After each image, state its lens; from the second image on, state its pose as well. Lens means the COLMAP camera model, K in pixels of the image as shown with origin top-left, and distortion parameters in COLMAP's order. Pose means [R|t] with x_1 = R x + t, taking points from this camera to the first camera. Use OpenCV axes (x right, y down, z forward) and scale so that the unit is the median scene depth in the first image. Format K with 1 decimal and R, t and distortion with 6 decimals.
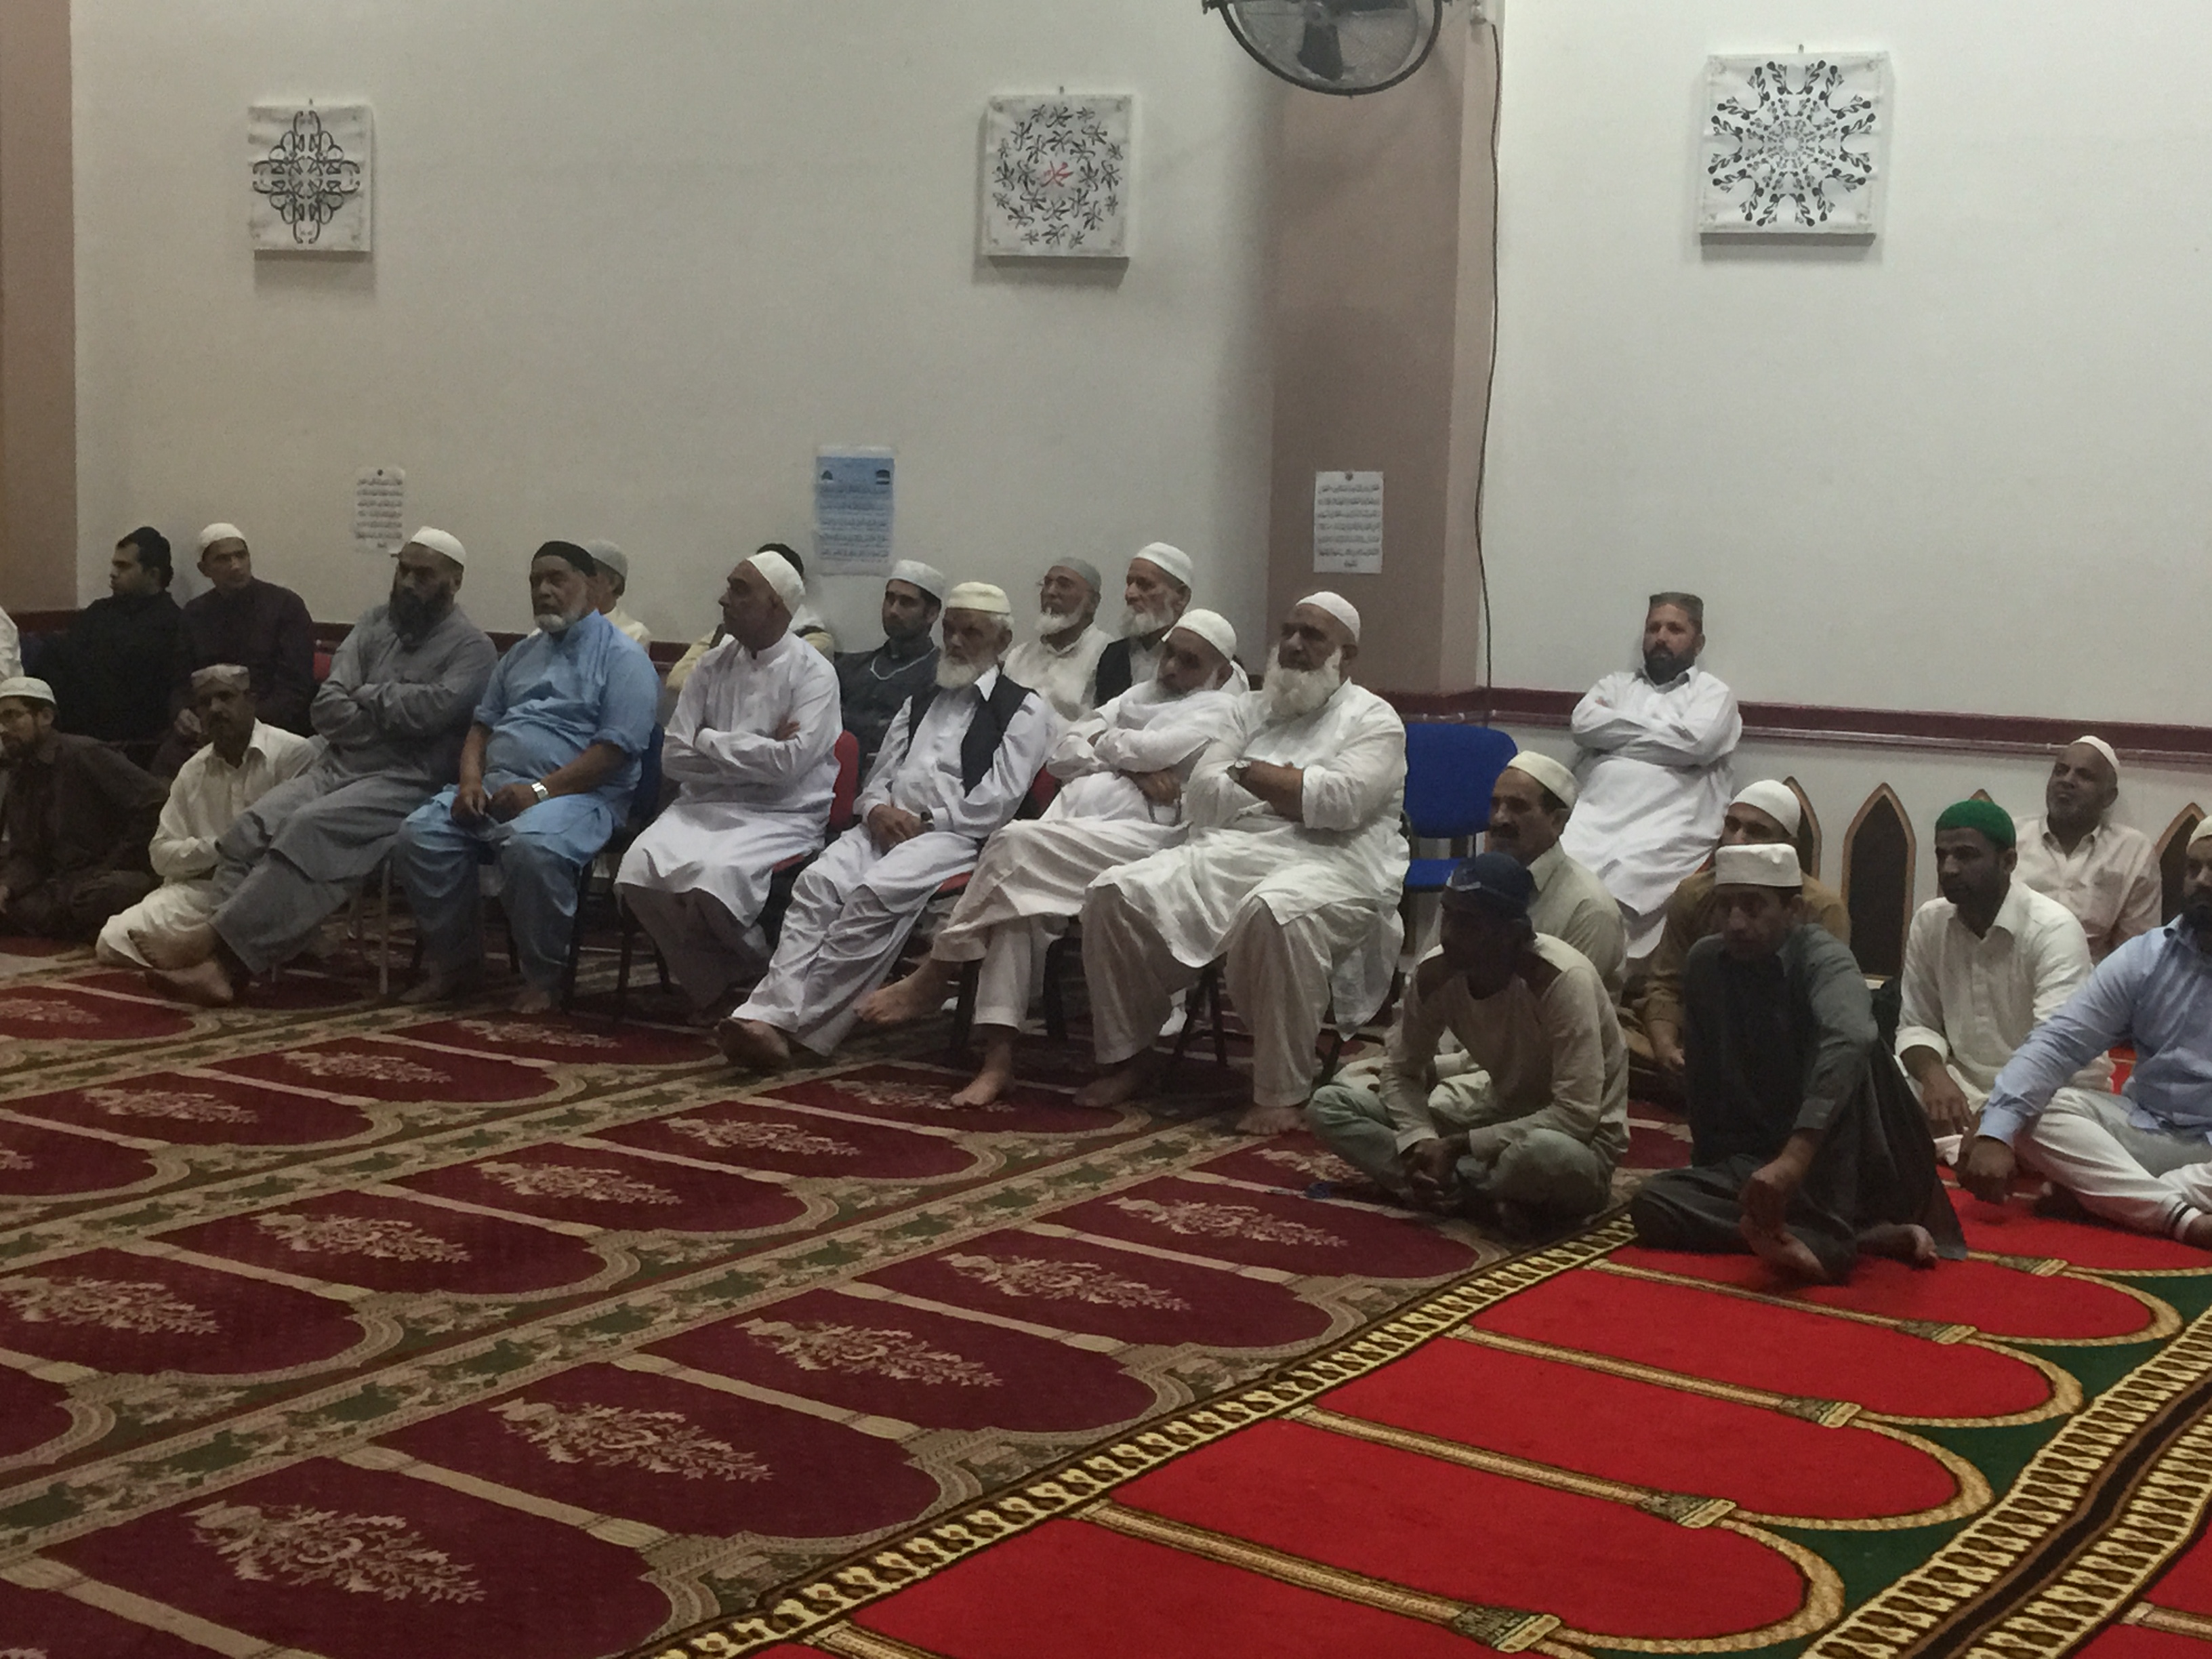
lens RADIAL K [[3107.0, 0, 1100.9], [0, 3107.0, 806.6], [0, 0, 1]] dist [0.059460, 0.000000]
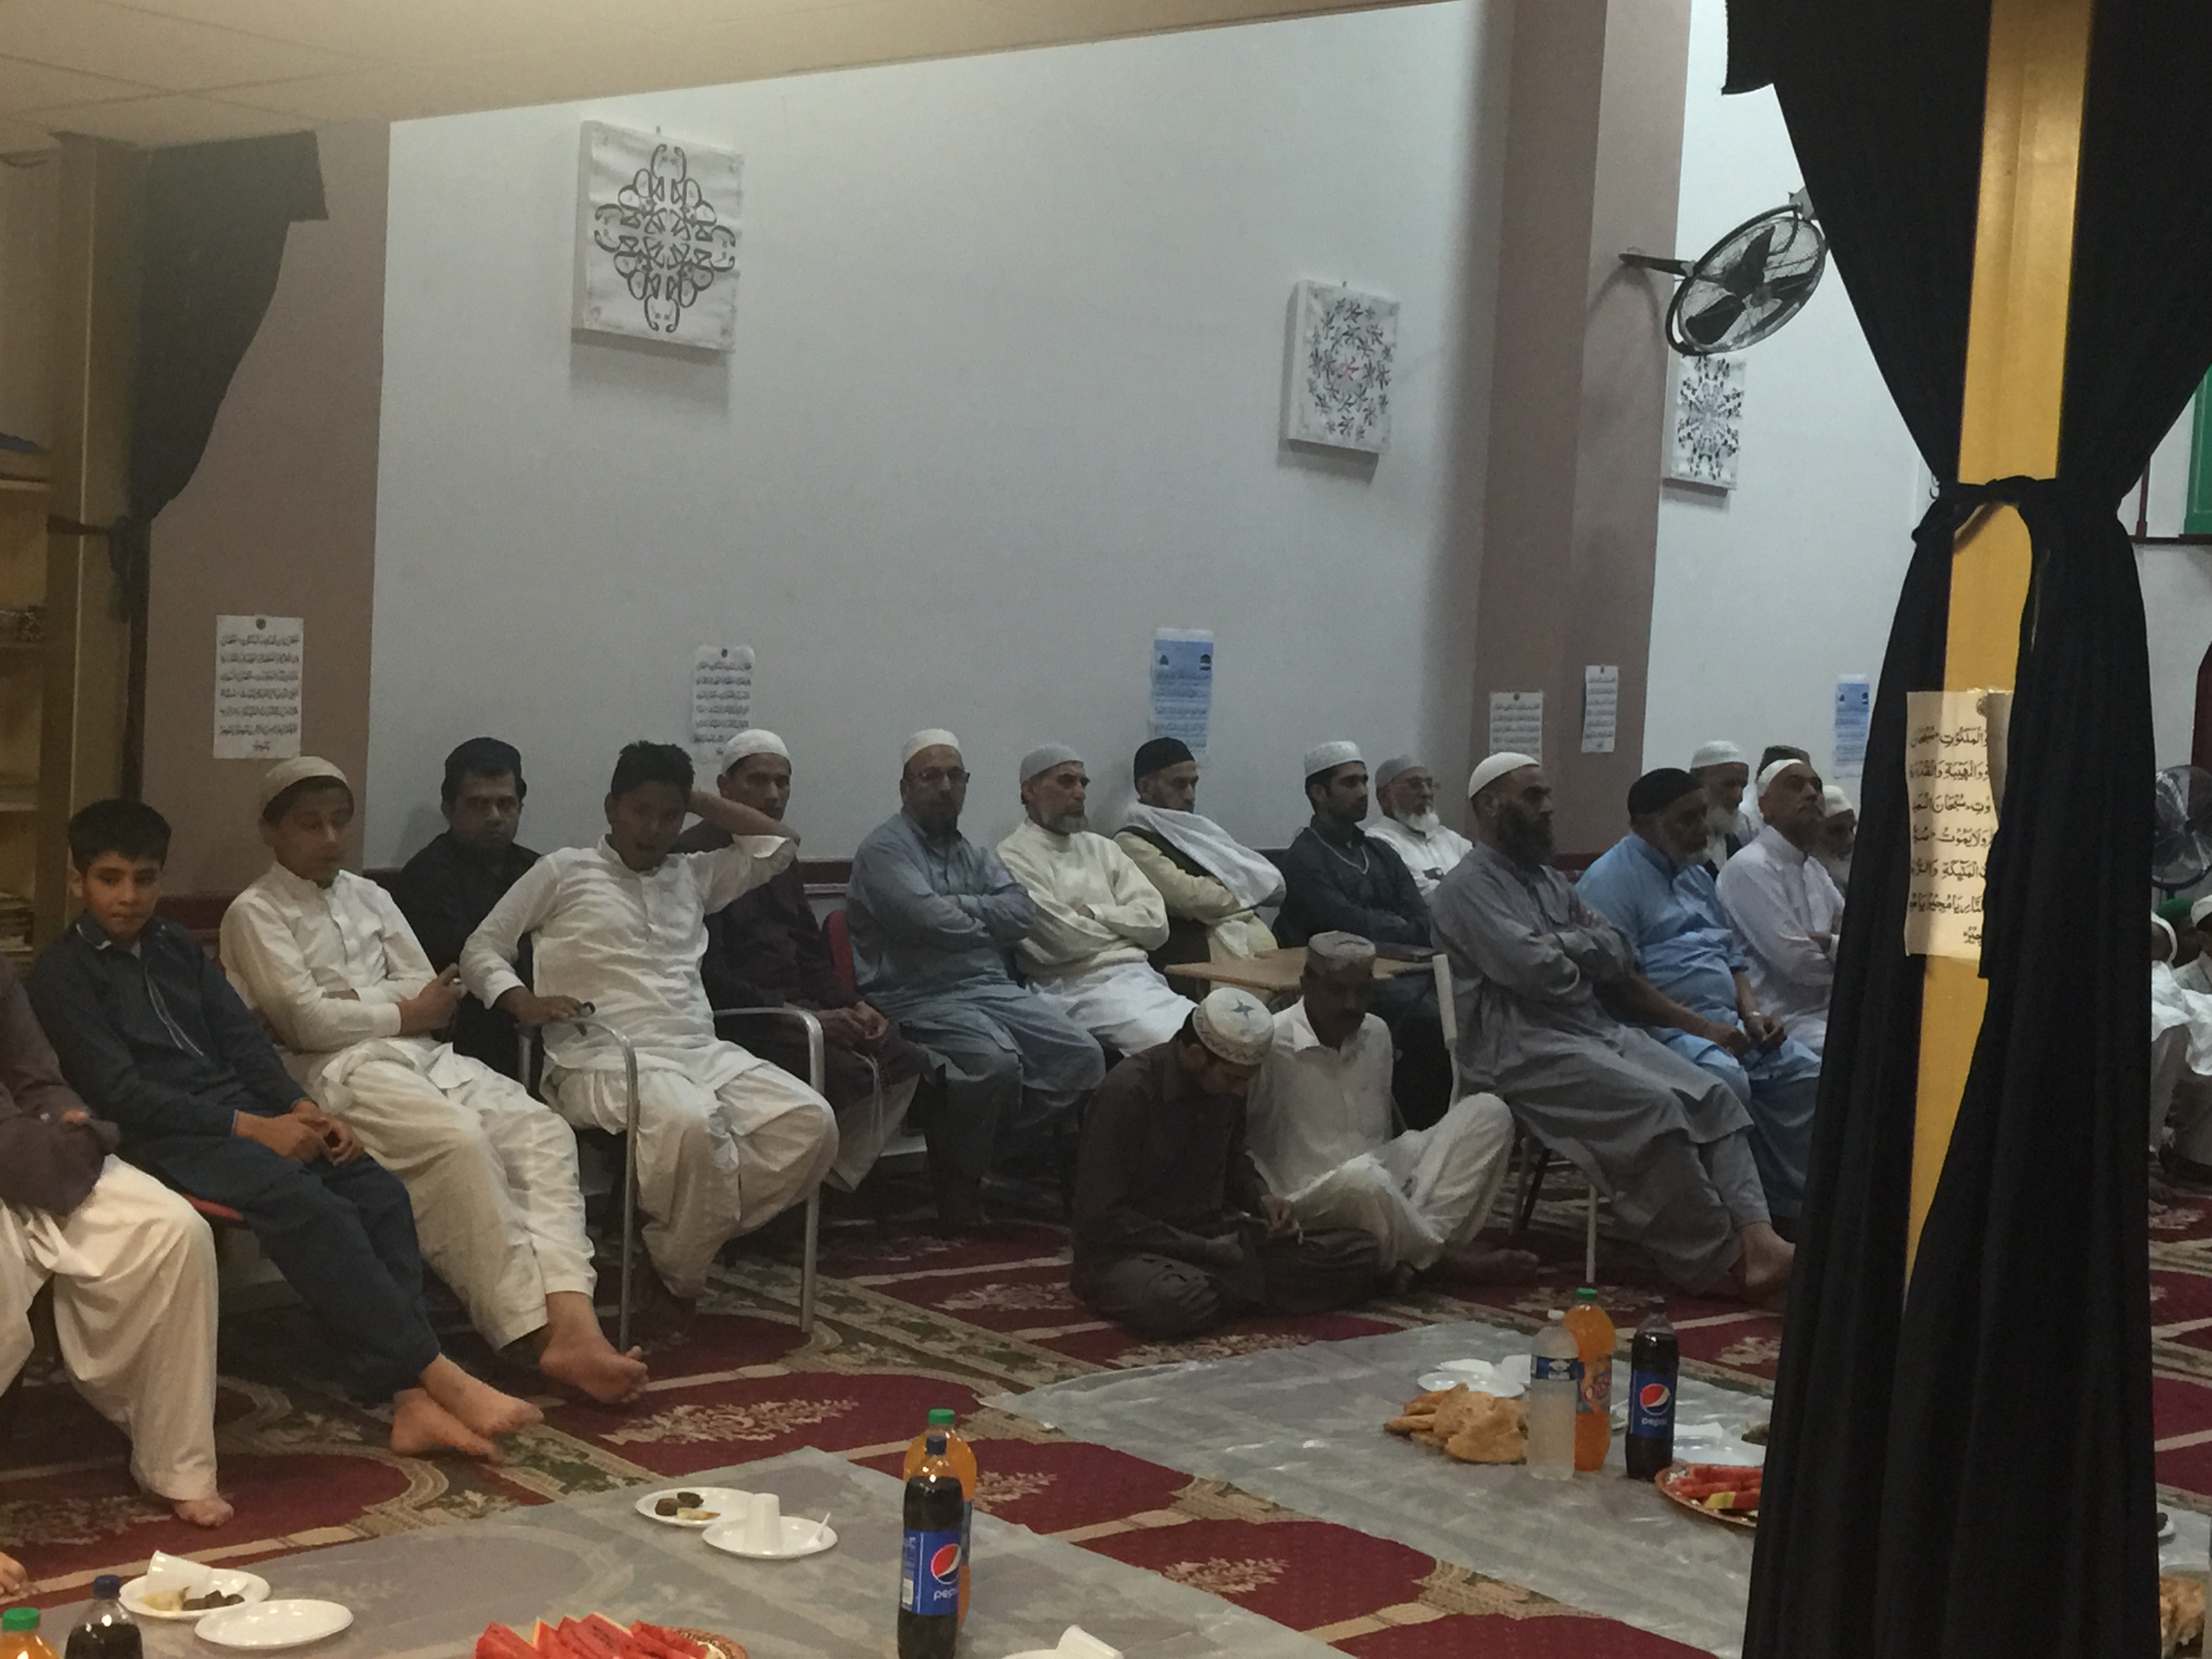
lens RADIAL K [[3107.0, 0, 1104.0], [0, 3107.0, 837.1], [0, 0, 1]] dist [0.059460, 0.000000]
pose [[0.287052, -0.060459, 0.956005, -1.139198], [0.072996, 0.996485, 0.041100, -0.110123], [-0.955130, 0.057987, 0.290456, 0.887133]]
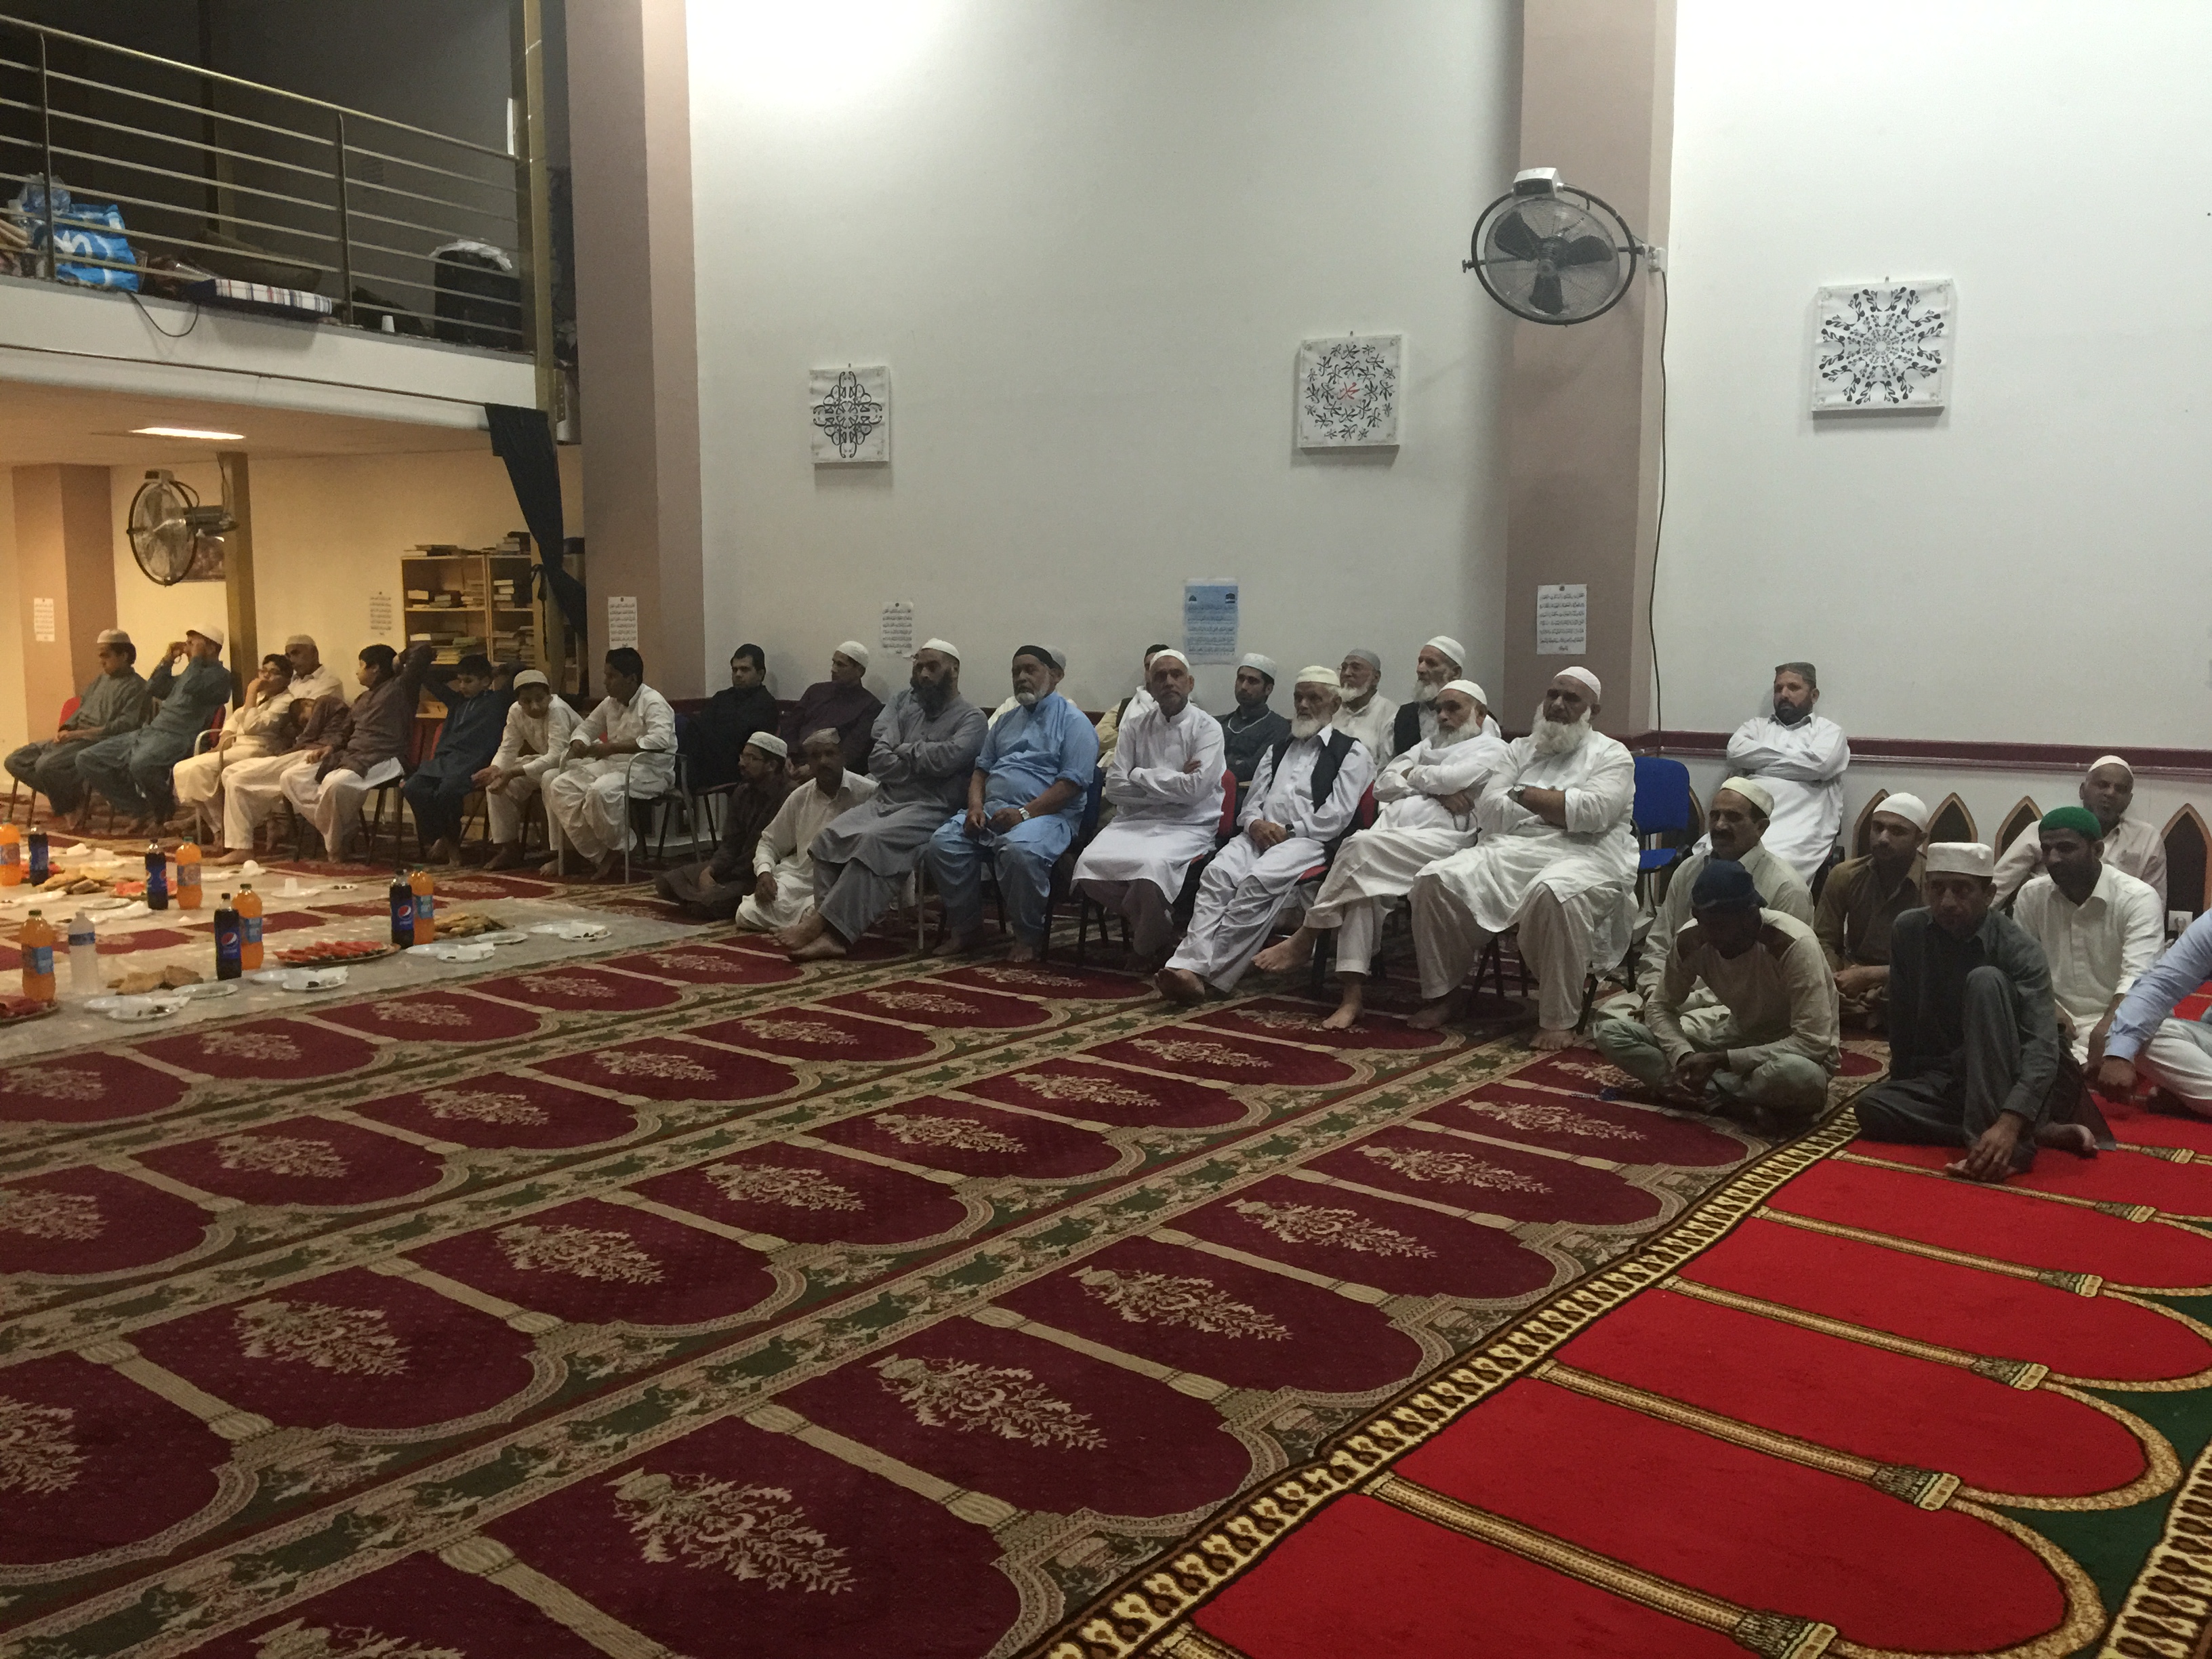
lens RADIAL K [[1888.1, 0, 1105.2], [0, 1888.1, 822.7], [0, 0, 1]] dist [0.058075, -0.046029]
pose [[0.995774, -0.014309, -0.090721, -0.057127], [0.015070, 0.999857, 0.007711, -0.006533], [0.090597, -0.009046, 0.995847, 0.098338]]
